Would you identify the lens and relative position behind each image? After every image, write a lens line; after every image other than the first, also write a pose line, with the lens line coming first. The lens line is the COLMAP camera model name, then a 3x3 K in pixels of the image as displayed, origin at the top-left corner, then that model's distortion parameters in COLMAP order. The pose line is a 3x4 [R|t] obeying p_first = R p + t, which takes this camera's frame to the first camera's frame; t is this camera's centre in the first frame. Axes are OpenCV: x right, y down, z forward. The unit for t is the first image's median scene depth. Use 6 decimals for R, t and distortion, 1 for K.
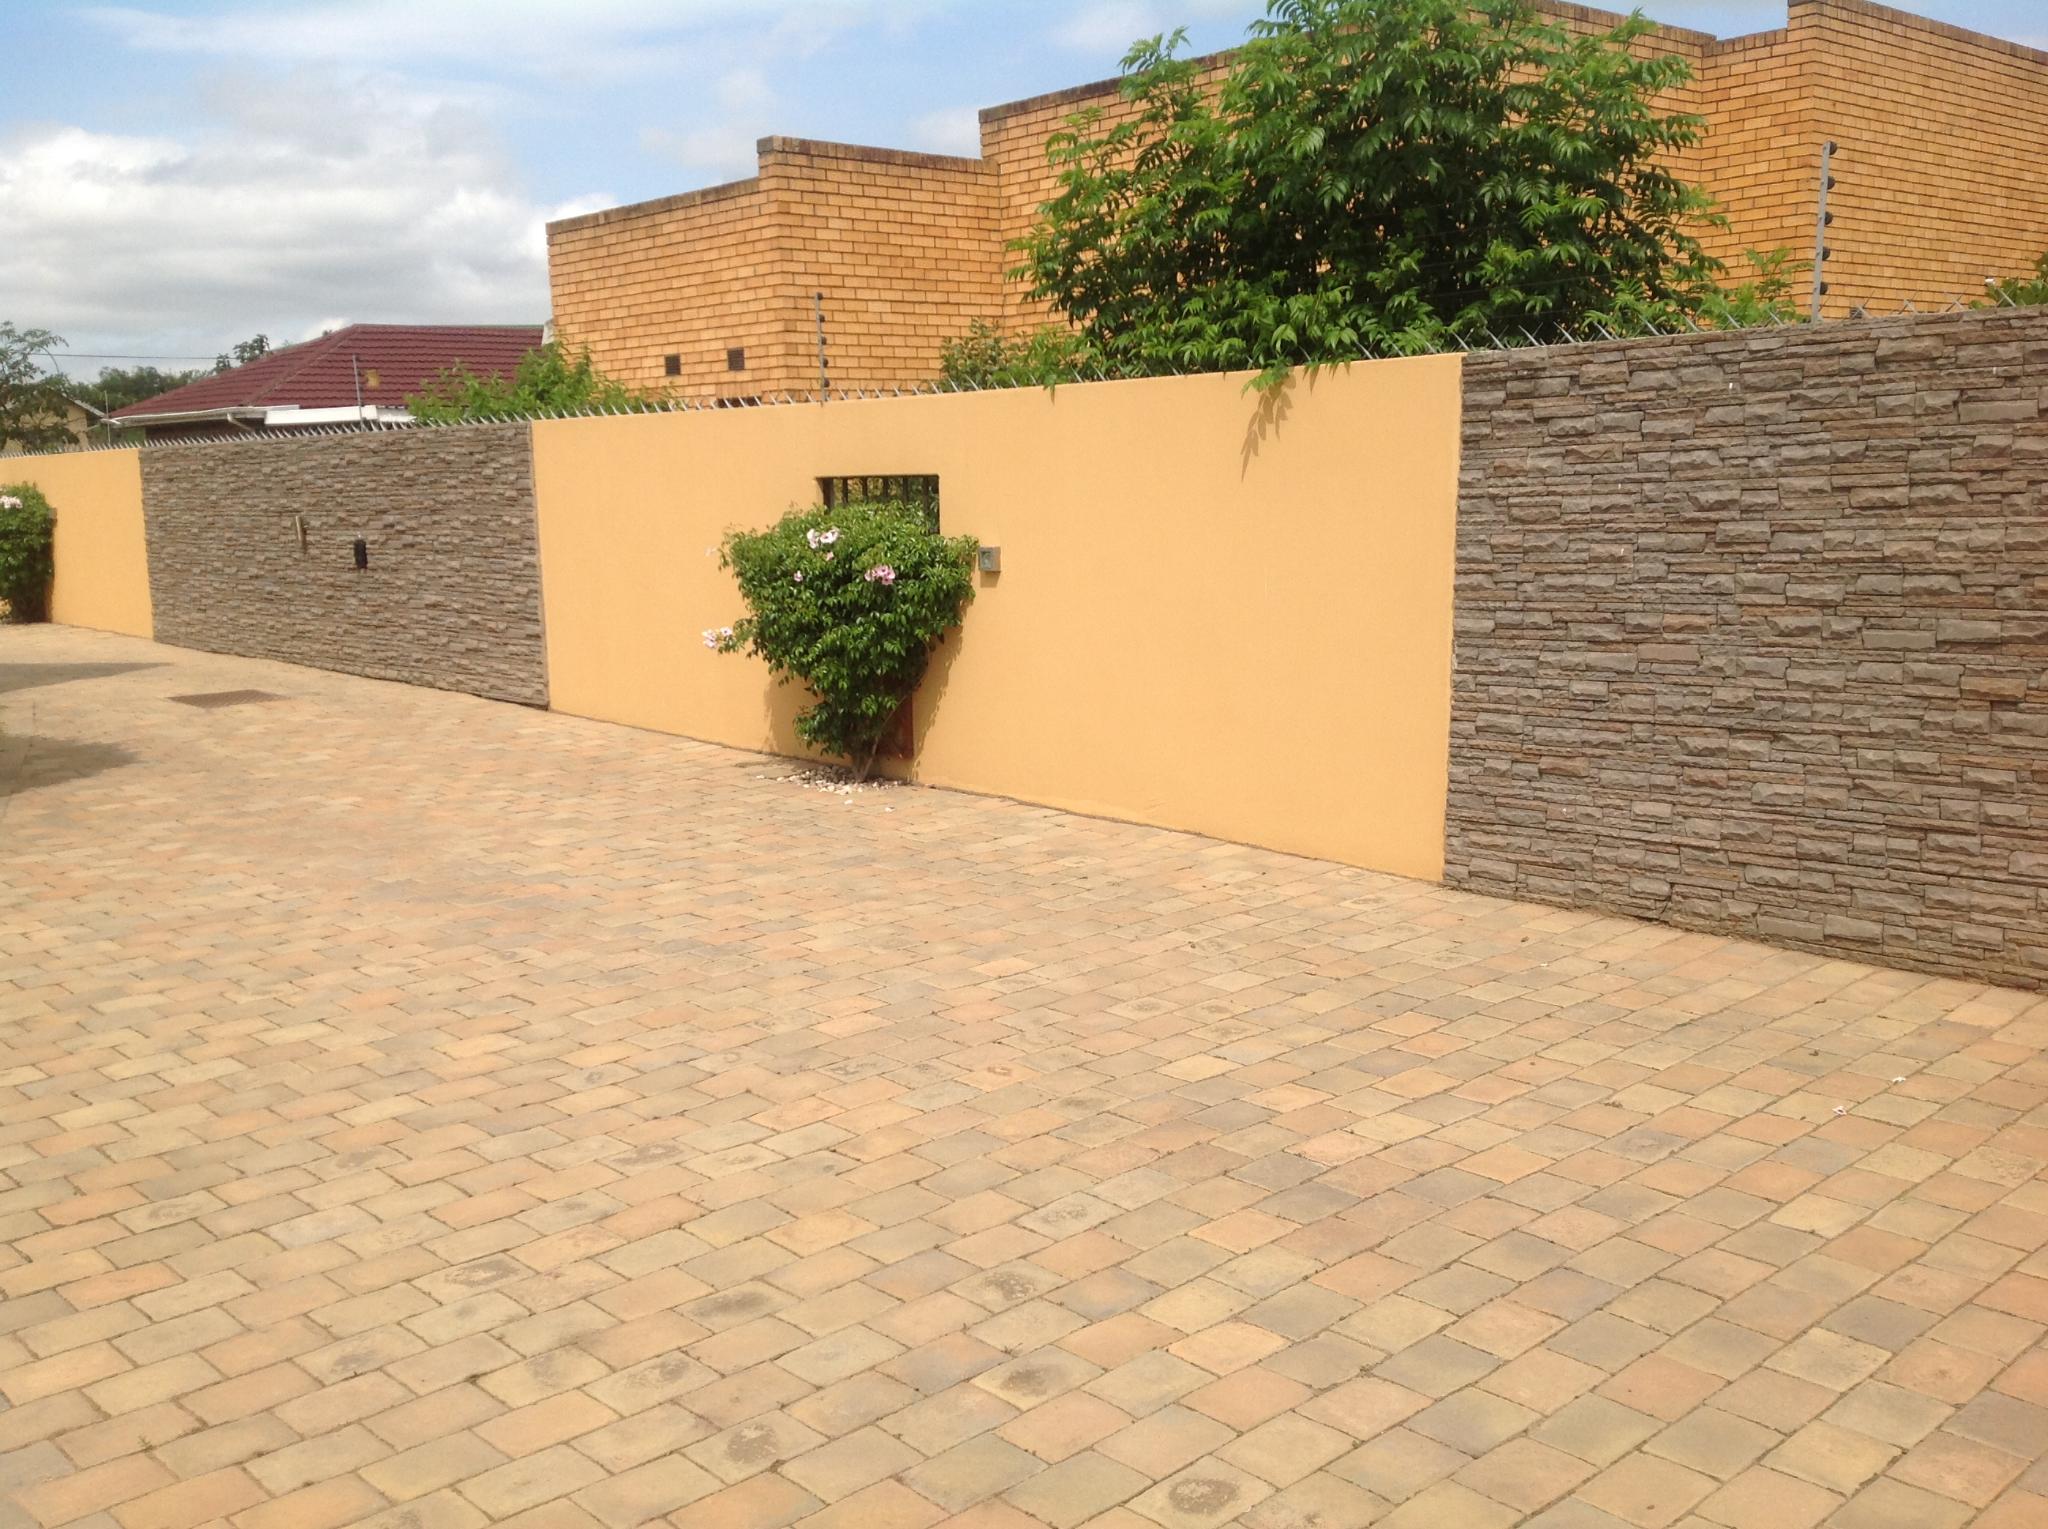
lens RADIAL K [[1973.1, 0, 1024.0], [0, 1973.1, 764.5], [0, 0, 1]] dist [0.139216, -0.321514]
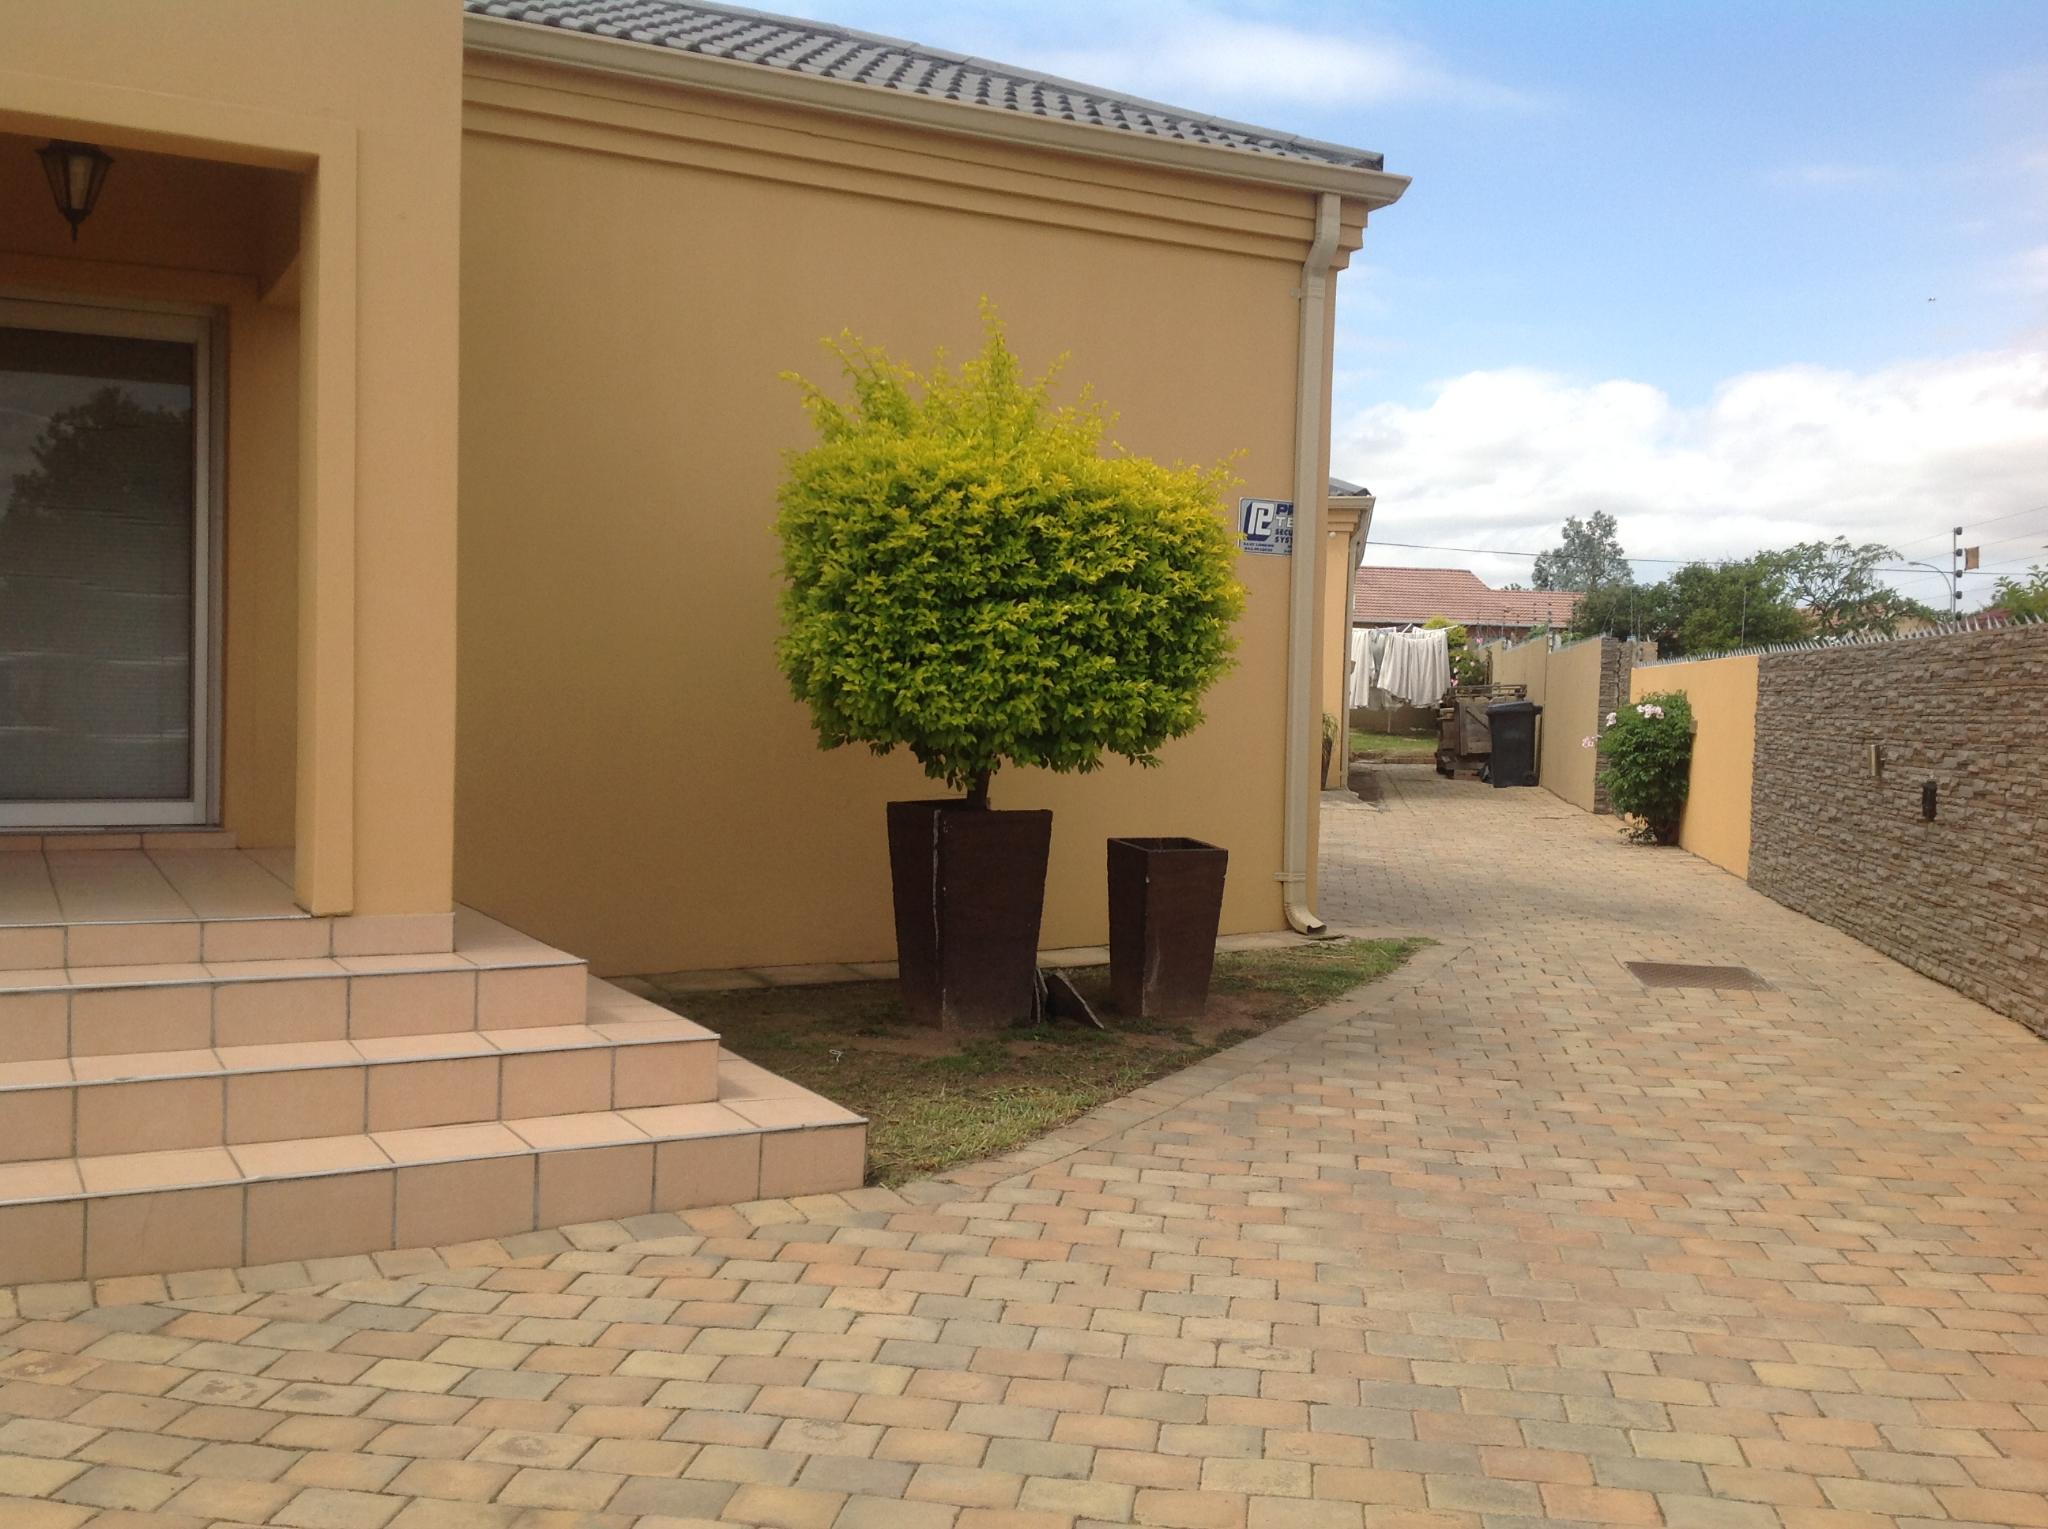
lens RADIAL K [[1973.1, 0, 1024.0], [0, 1973.1, 764.5], [0, 0, 1]] dist [0.139216, -0.321514]
pose [[0.628650, 0.073522, -0.774205, 0.017681], [-0.159441, 0.986559, -0.035778, -0.041021], [0.761169, 0.145932, 0.631923, 0.298343]]
